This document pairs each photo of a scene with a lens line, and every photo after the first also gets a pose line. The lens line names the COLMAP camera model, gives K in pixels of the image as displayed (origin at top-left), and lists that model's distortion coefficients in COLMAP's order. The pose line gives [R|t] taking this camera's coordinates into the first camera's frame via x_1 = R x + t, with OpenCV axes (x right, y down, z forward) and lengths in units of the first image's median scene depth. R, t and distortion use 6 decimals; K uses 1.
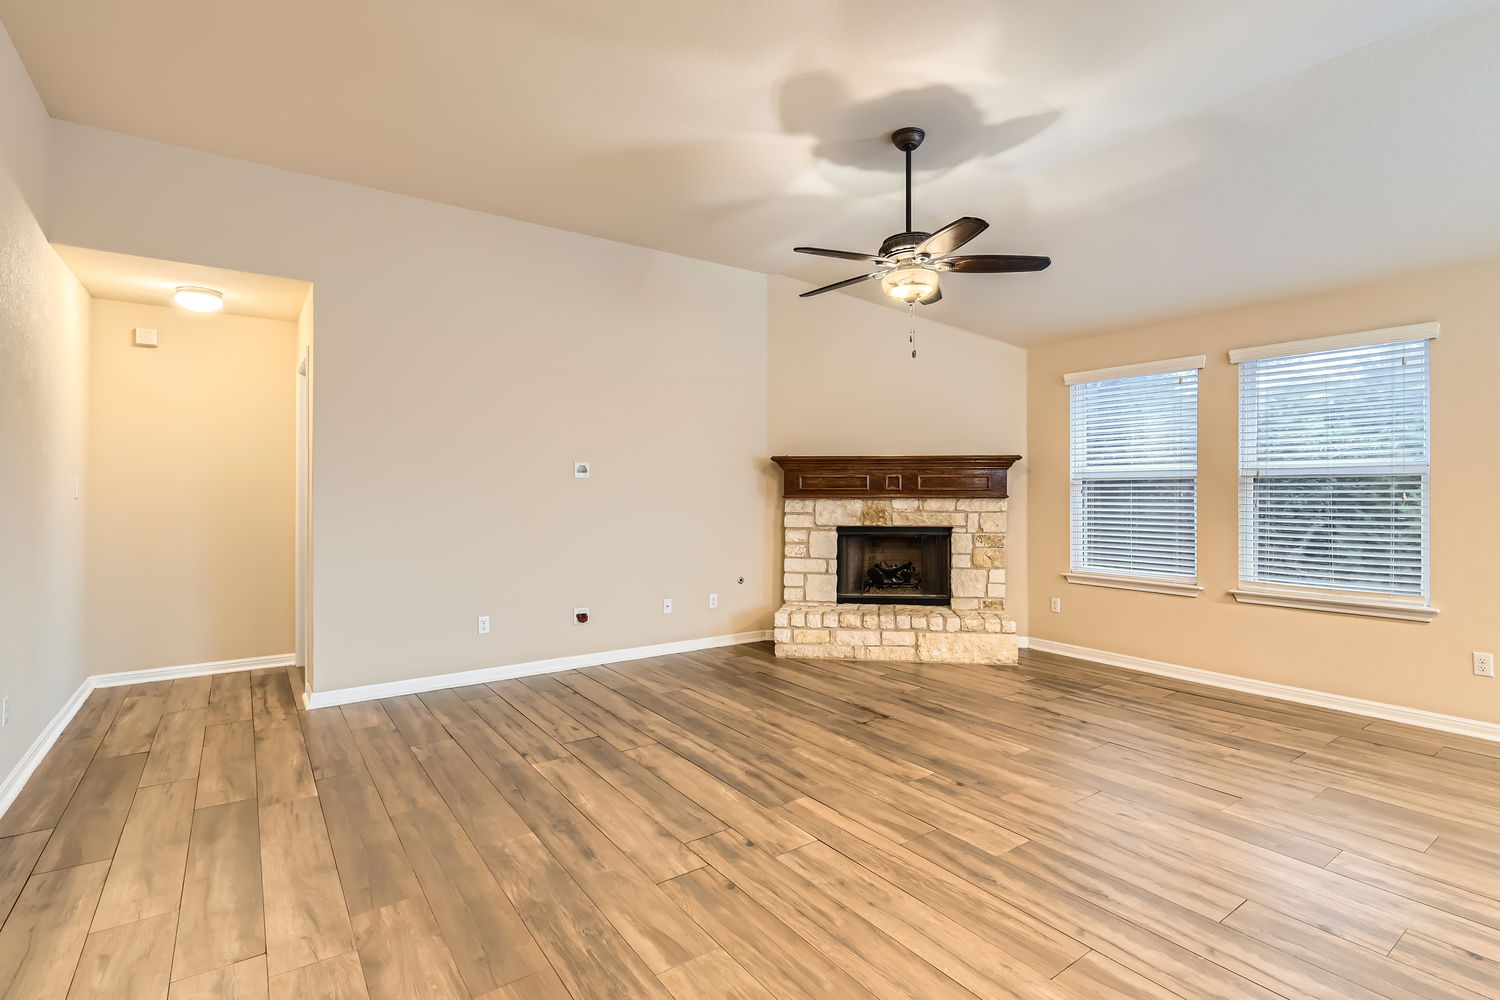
lens RADIAL K [[715.4, 0, 770.5], [0, 715.4, 485.0], [0, 0, 1]] dist [-0.002411, 0.000133]
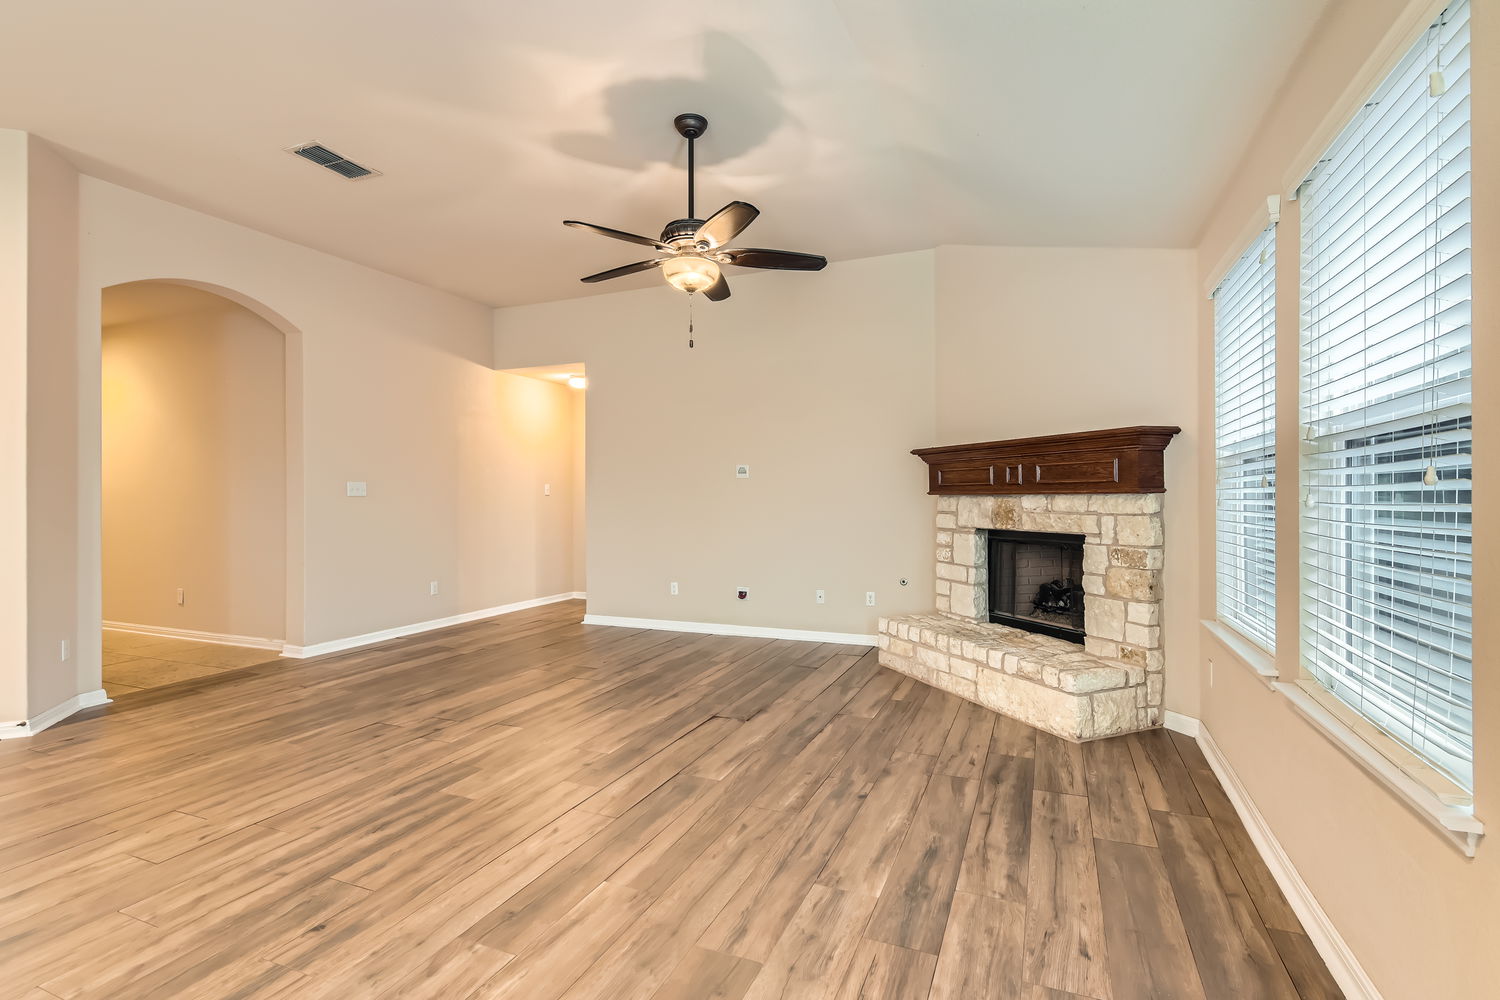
lens RADIAL K [[707.7, 0, 759.2], [0, 707.7, 493.9], [0, 0, 1]] dist [0.000330, 0.000215]
pose [[0.516741, -0.003976, -0.856133, 0.736329], [0.011962, 0.999925, 0.002576, 0.013479], [0.856058, -0.011572, 0.516750, 0.393534]]
